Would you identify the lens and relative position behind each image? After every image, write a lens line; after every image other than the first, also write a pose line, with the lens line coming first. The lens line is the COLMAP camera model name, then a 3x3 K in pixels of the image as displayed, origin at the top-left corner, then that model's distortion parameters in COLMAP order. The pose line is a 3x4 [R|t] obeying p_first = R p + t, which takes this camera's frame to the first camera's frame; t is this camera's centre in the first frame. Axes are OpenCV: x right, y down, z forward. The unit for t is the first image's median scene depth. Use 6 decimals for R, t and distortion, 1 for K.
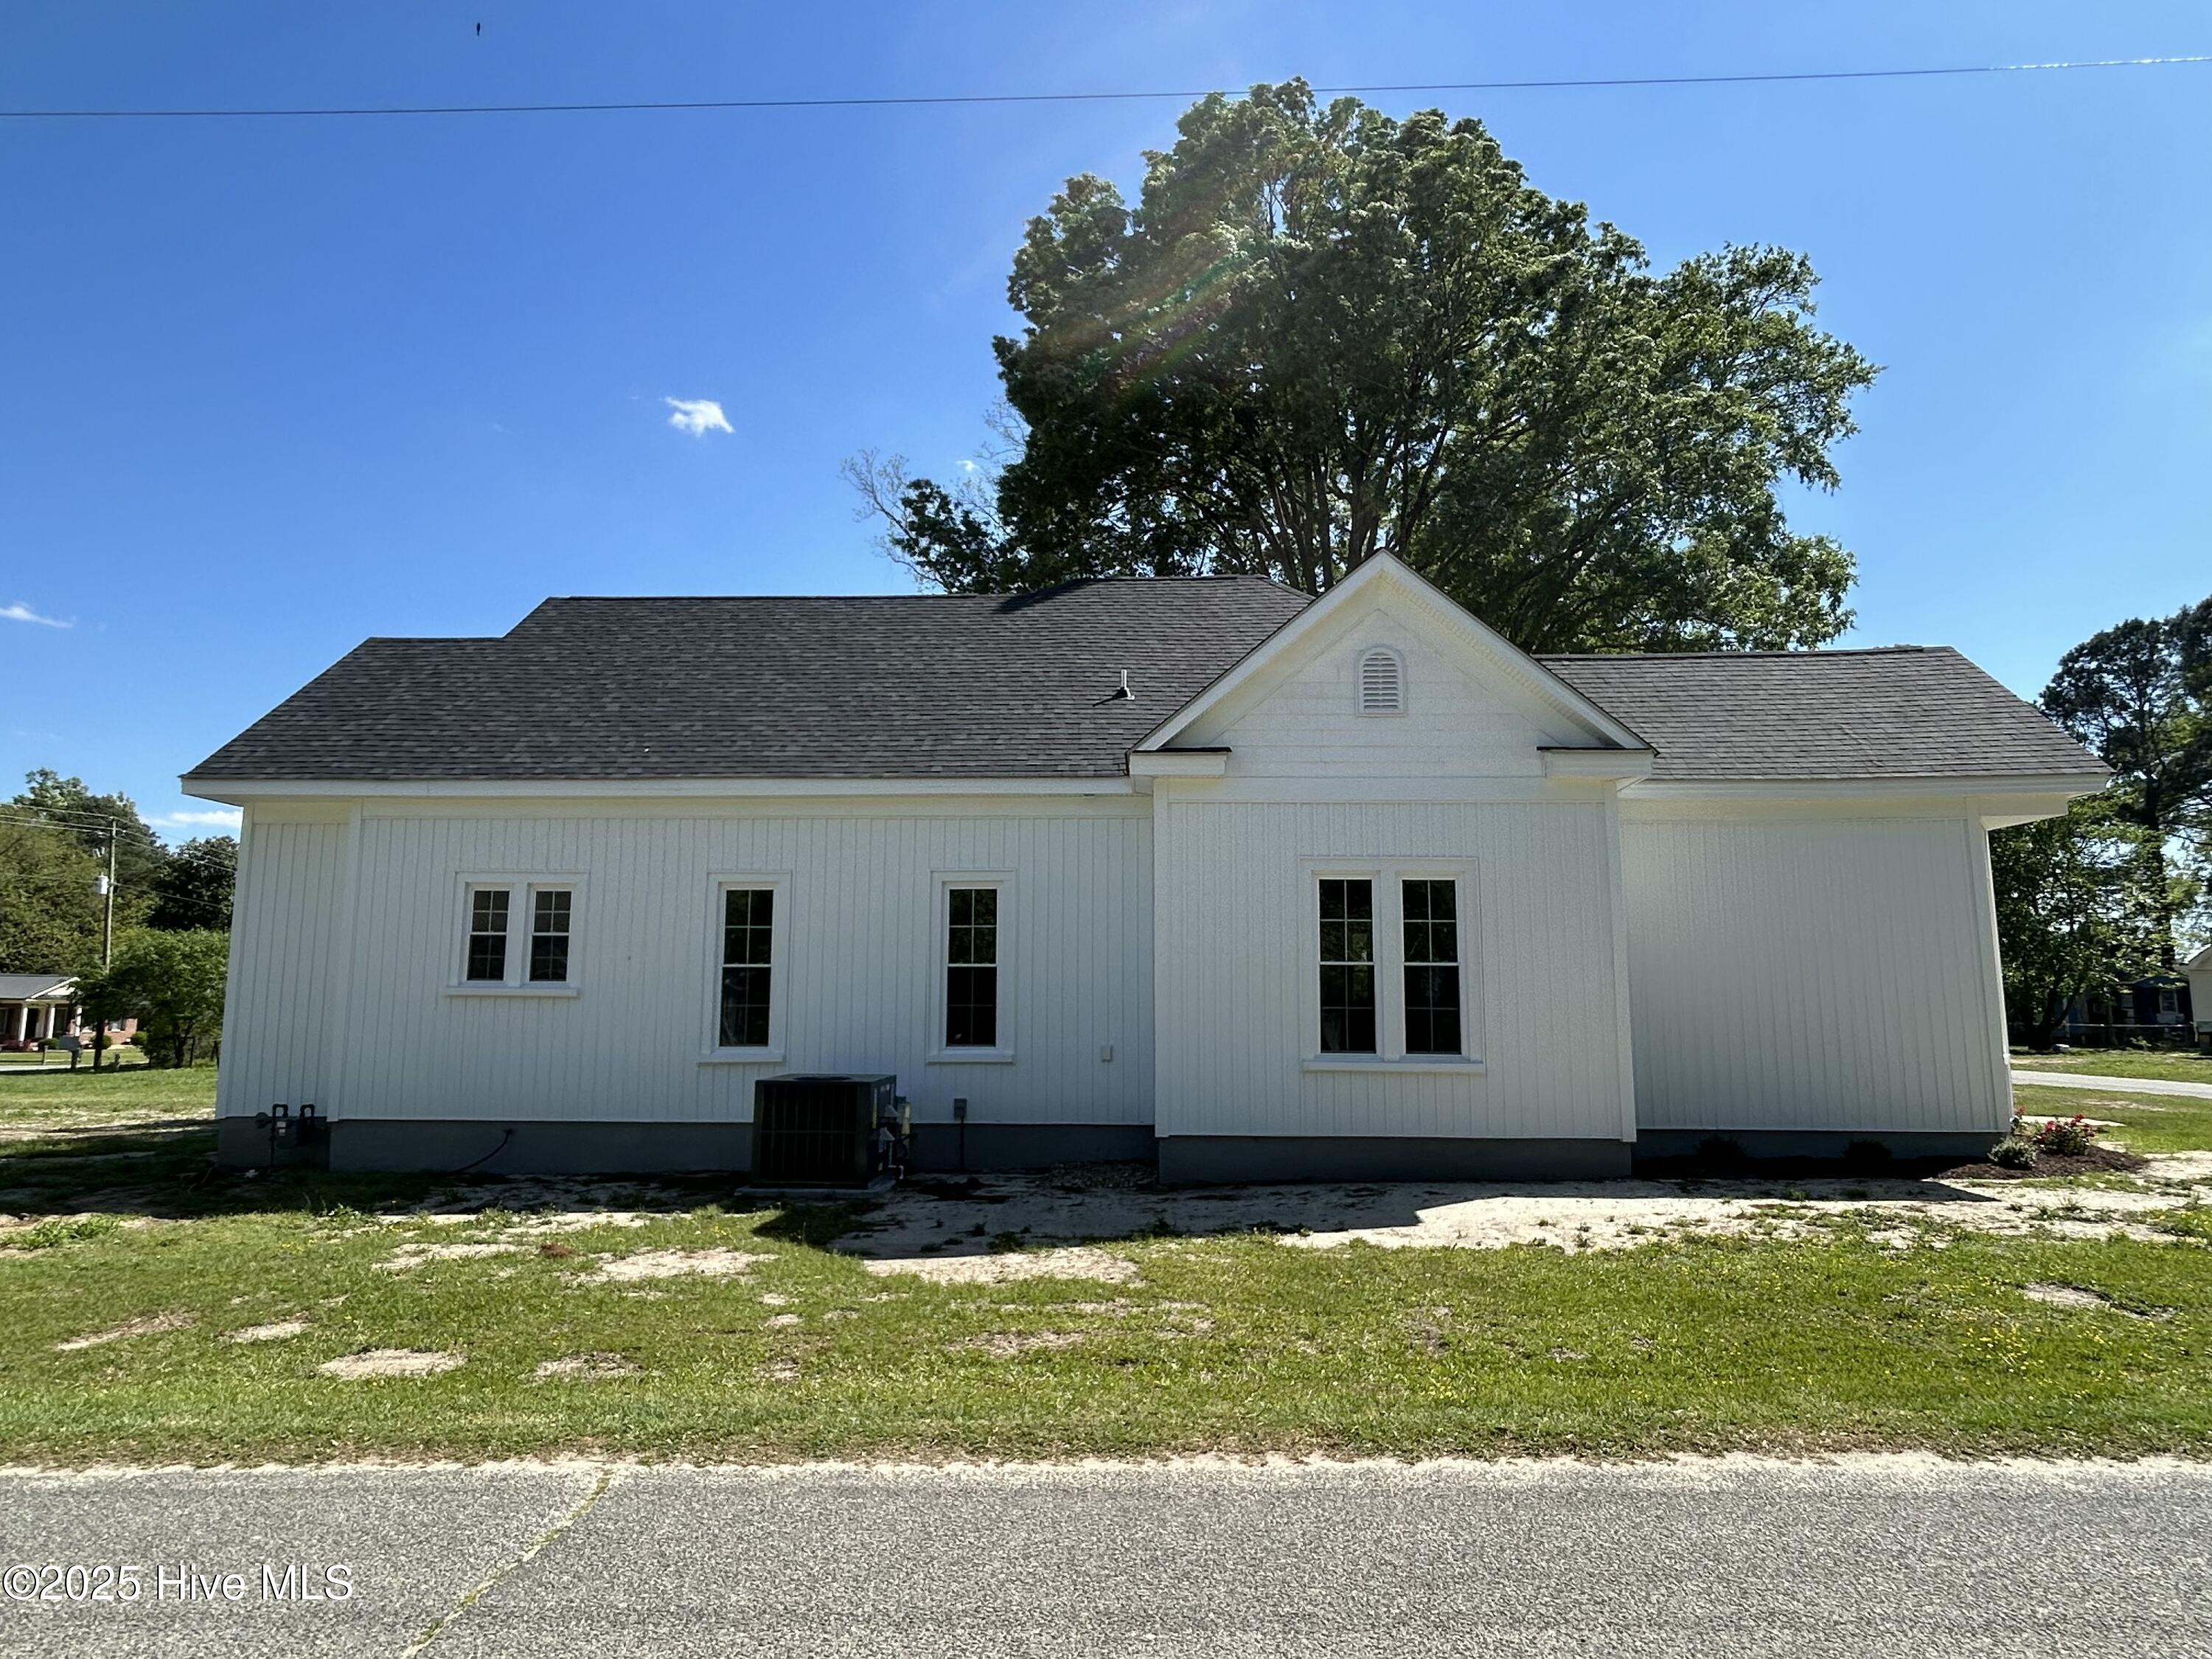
lens RADIAL K [[1280.5, 0, 1106.0], [0, 1280.5, 829.5], [0, 0, 1]] dist [0.026097, 0.000084]
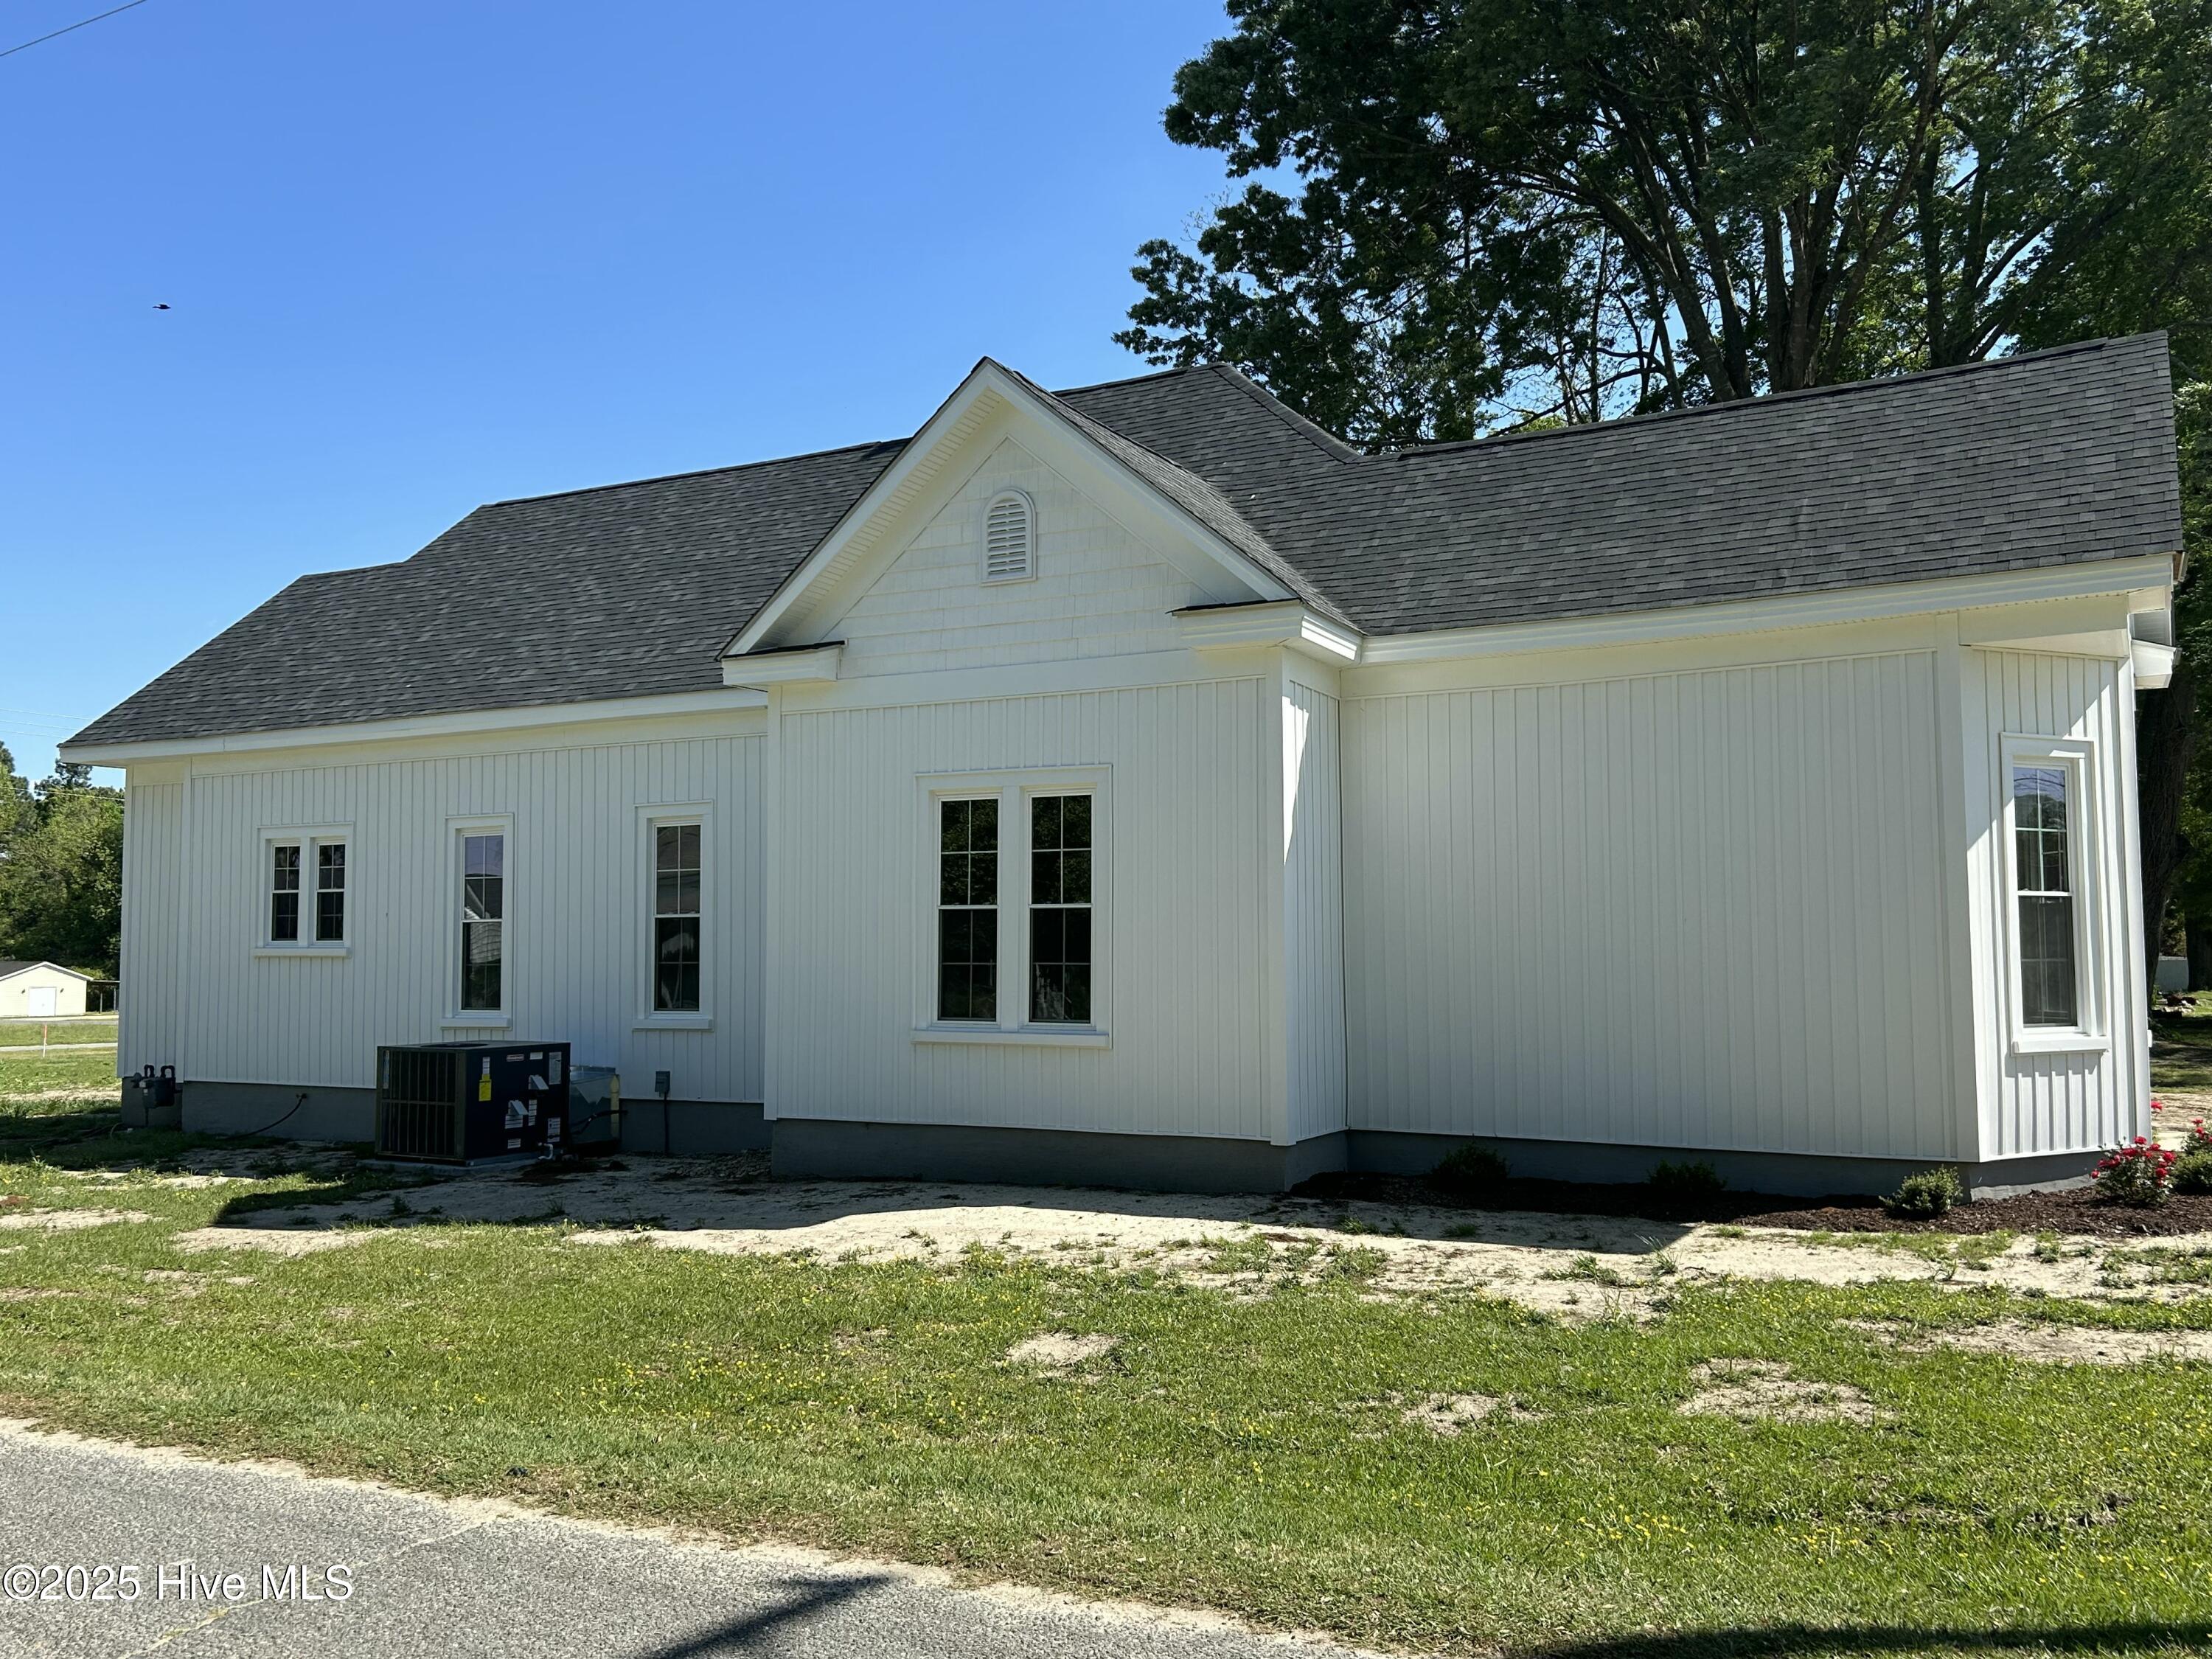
lens RADIAL K [[1865.0, 0, 1106.0], [0, 1865.0, 829.5], [0, 0, 1]] dist [0.111228, -0.000302]
pose [[0.889990, -0.037142, -0.454465, 0.763914], [0.068615, 0.996237, 0.052950, 0.002508], [0.450788, -0.078308, 0.889189, 0.026727]]
